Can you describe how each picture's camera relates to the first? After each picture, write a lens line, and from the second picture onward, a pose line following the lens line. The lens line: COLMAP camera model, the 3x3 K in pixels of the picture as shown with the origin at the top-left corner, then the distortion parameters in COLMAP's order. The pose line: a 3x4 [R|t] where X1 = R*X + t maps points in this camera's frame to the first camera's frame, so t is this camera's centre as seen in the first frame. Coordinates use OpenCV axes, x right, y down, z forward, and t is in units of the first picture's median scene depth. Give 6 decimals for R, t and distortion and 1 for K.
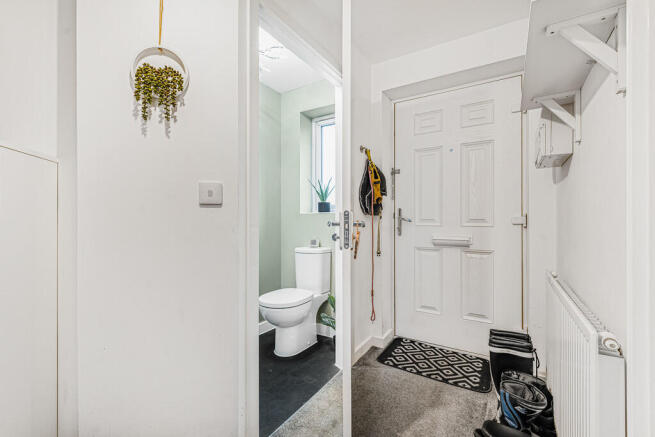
lens RADIAL K [[287.2, 0, 327.5], [0, 287.2, 216.6], [0, 0, 1]] dist [-0.009414, 0.000526]
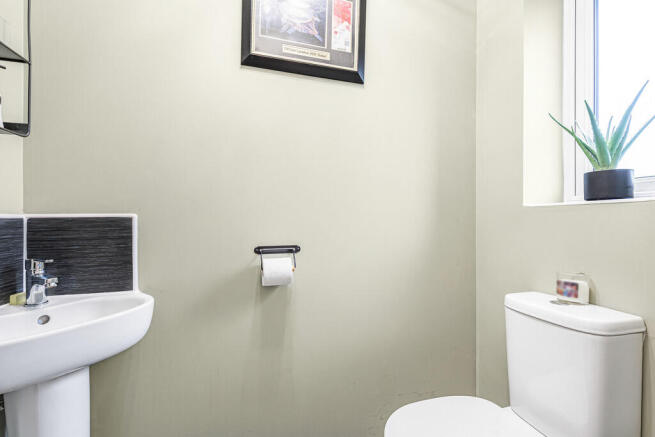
lens RADIAL K [[287.2, 0, 328.4], [0, 287.2, 220.5], [0, 0, 1]] dist [-0.009414, 0.000526]
pose [[0.740517, 0.003980, -0.672026, -0.030600], [-0.007071, 0.999973, -0.001869, 0.012610], [0.672000, 0.006136, 0.740525, 0.529779]]
